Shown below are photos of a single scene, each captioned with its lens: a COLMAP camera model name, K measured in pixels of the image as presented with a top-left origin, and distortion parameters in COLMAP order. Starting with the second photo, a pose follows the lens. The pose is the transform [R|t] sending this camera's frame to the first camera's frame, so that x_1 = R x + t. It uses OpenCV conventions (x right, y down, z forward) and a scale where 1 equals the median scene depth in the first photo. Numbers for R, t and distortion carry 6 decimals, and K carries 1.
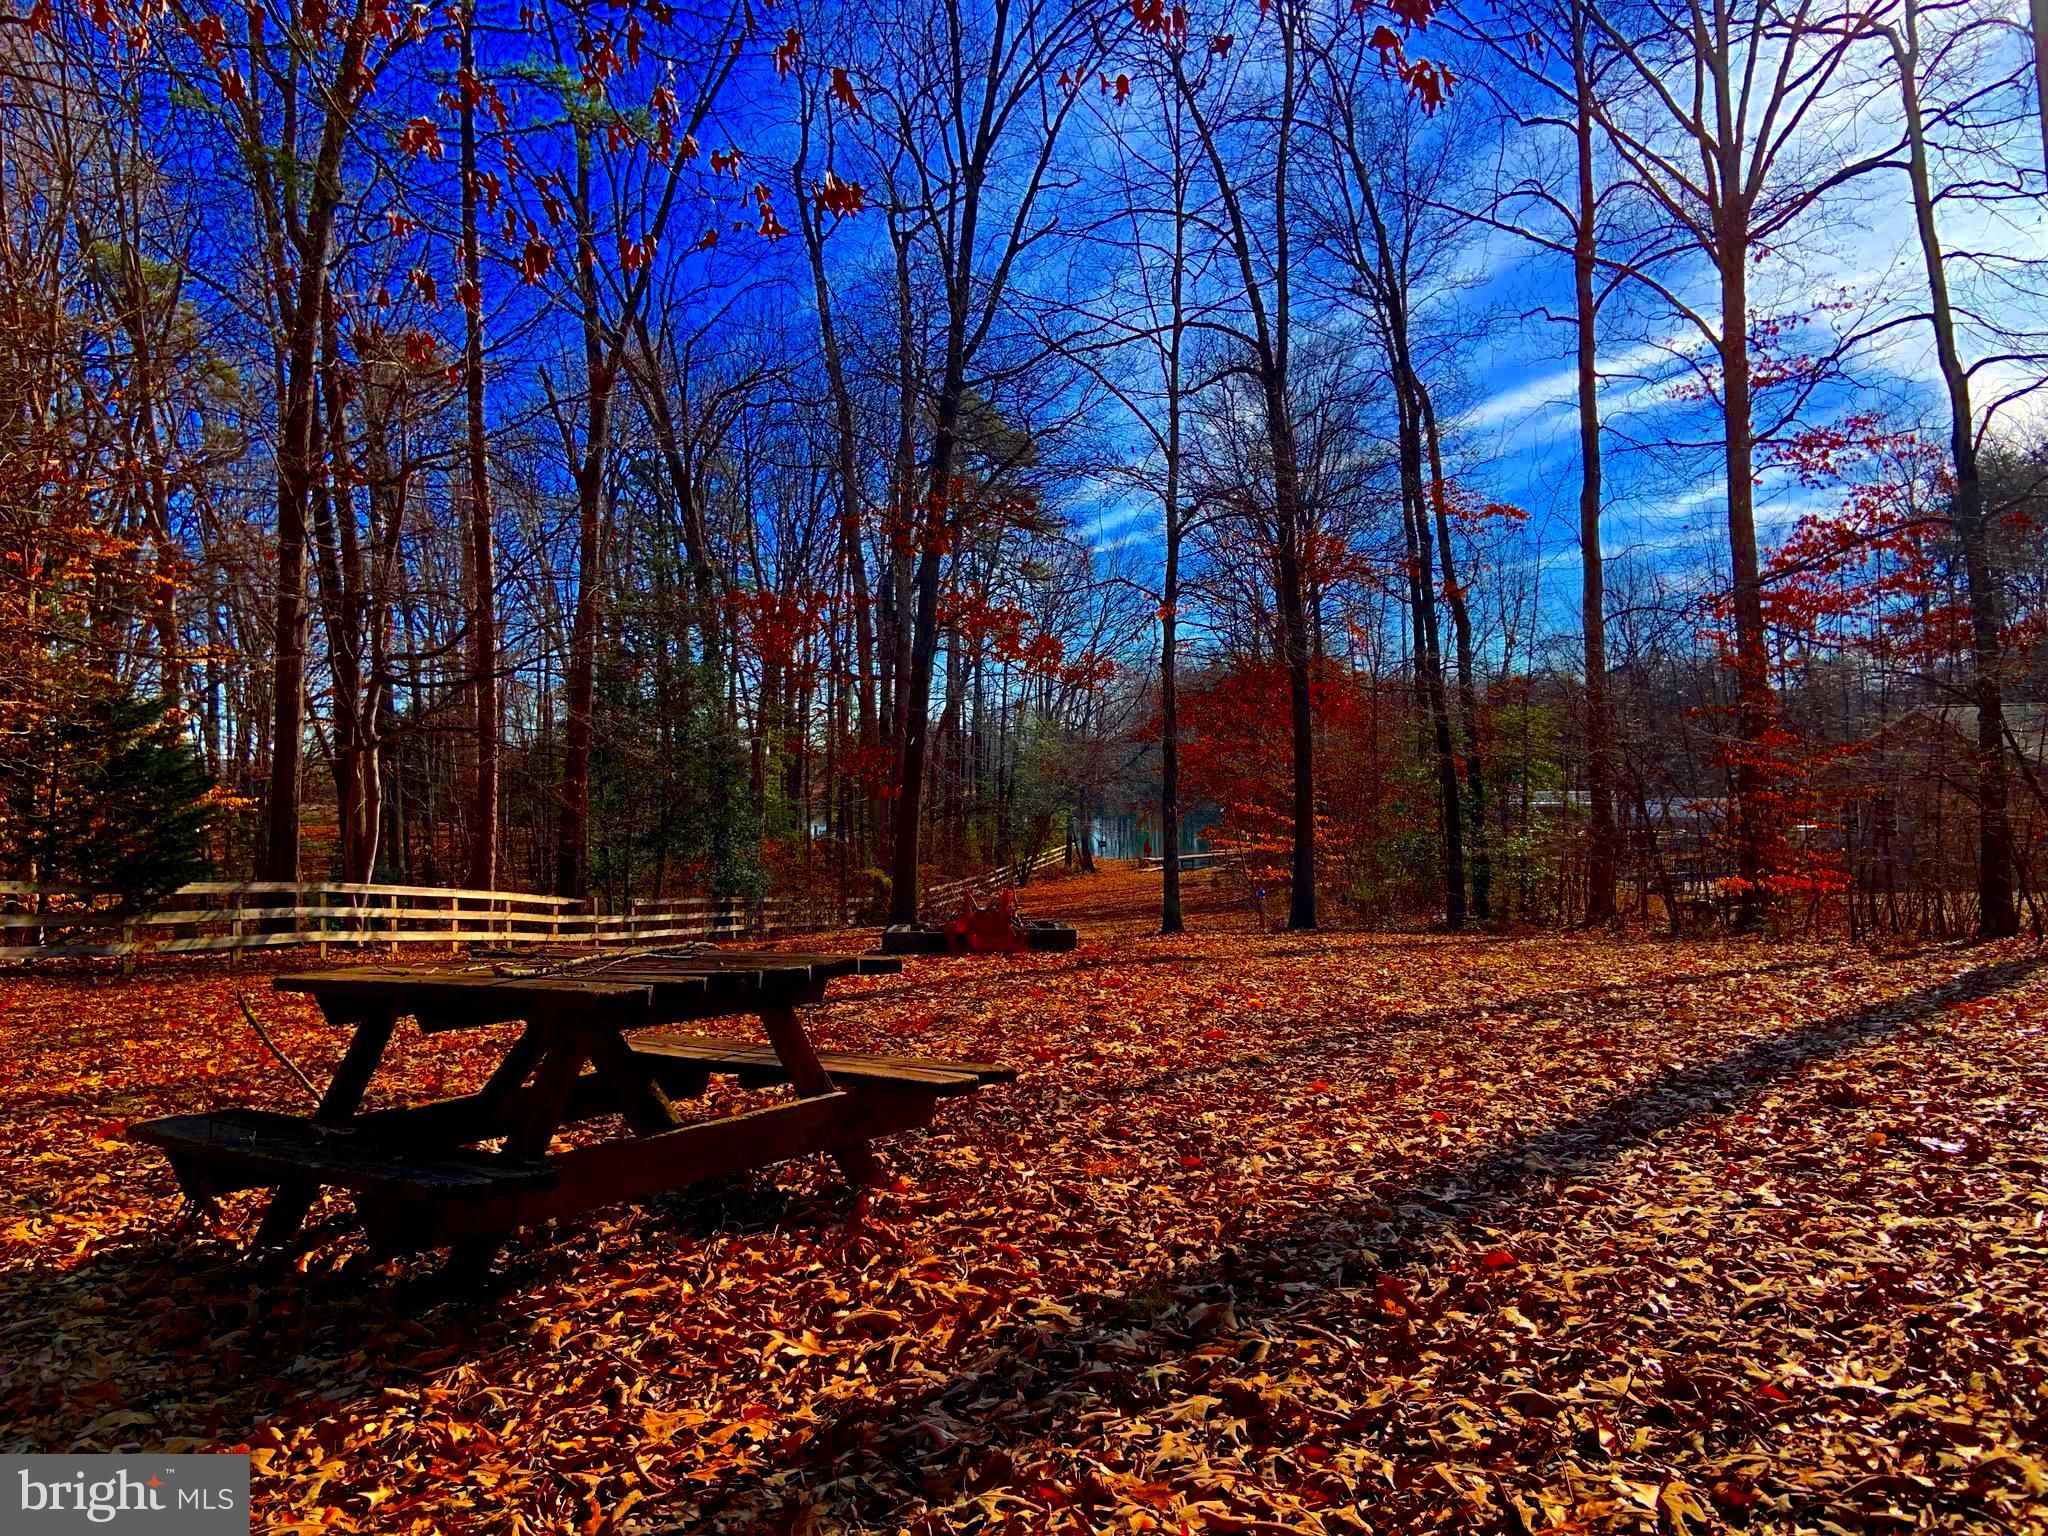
lens RADIAL K [[1501.6, 0, 1025.1], [0, 1501.6, 747.0], [0, 0, 1]] dist [0.130103, -0.159918]
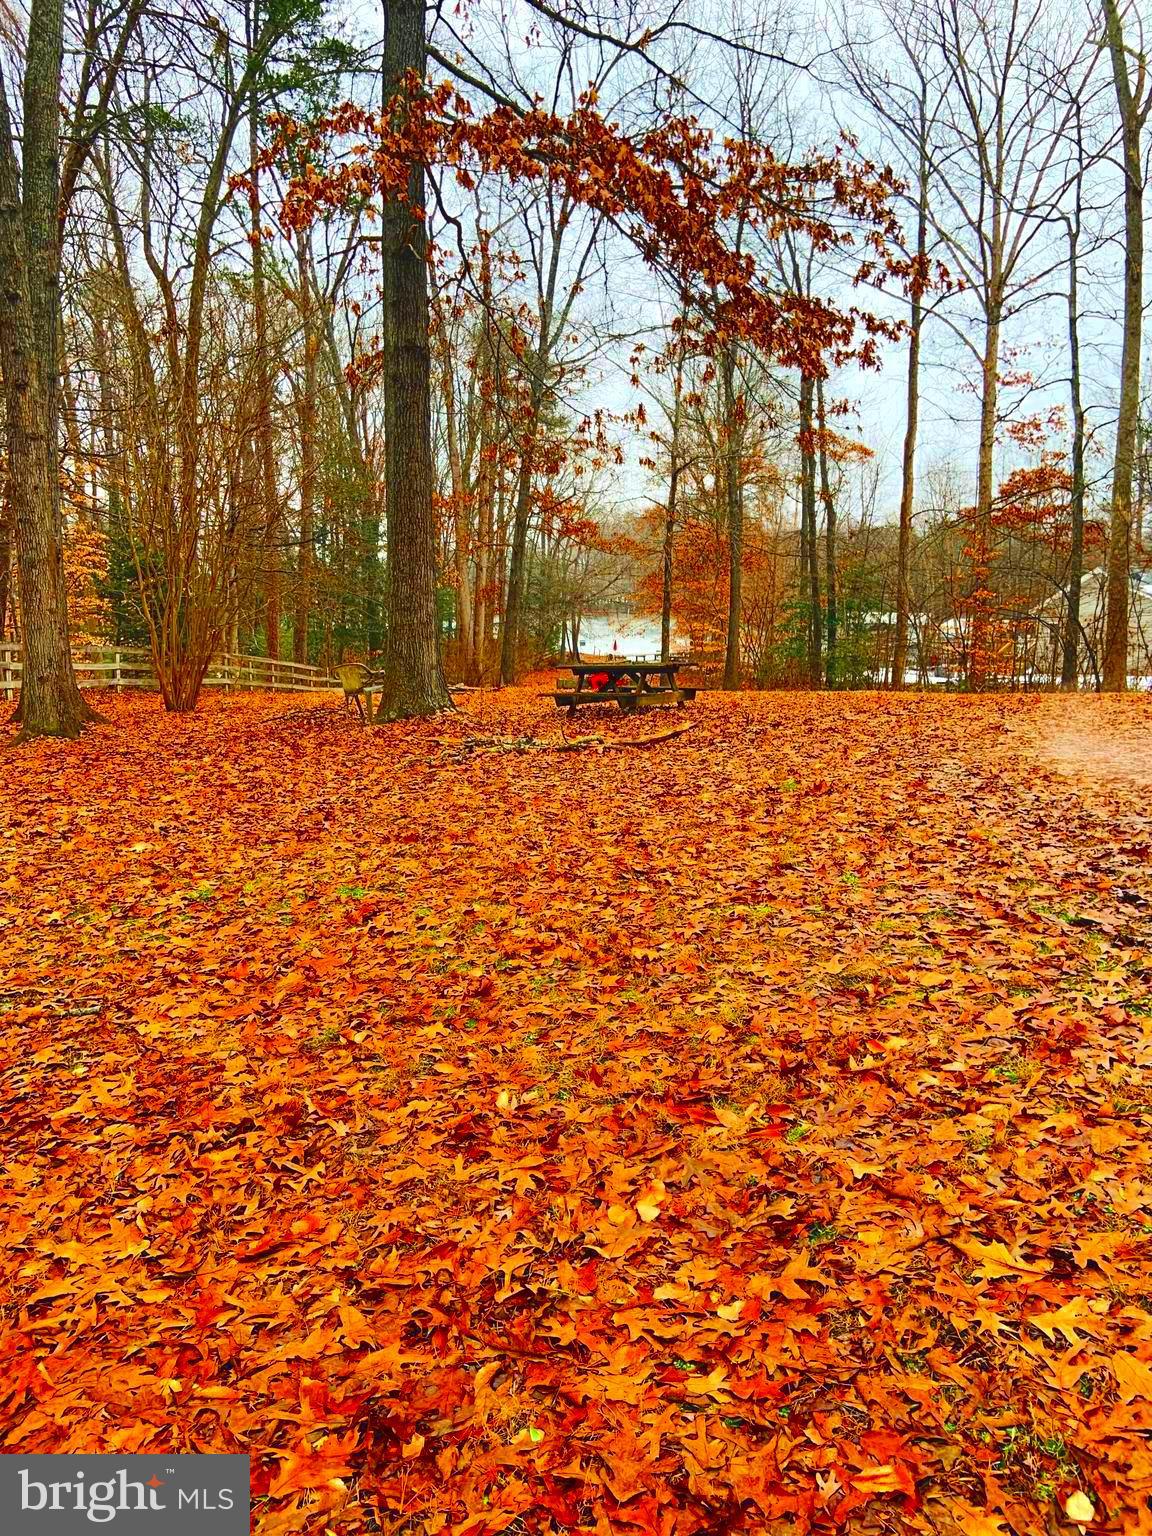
lens RADIAL K [[1126.2, 0, 587.9], [0, 1126.2, 763.7], [0, 0, 1]] dist [0.130103, -0.159918]
pose [[0.997123, 0.015567, 0.074180, -0.598719], [-0.027836, 0.985504, 0.167355, -0.129526], [-0.070499, -0.168939, 0.983102, -2.325543]]
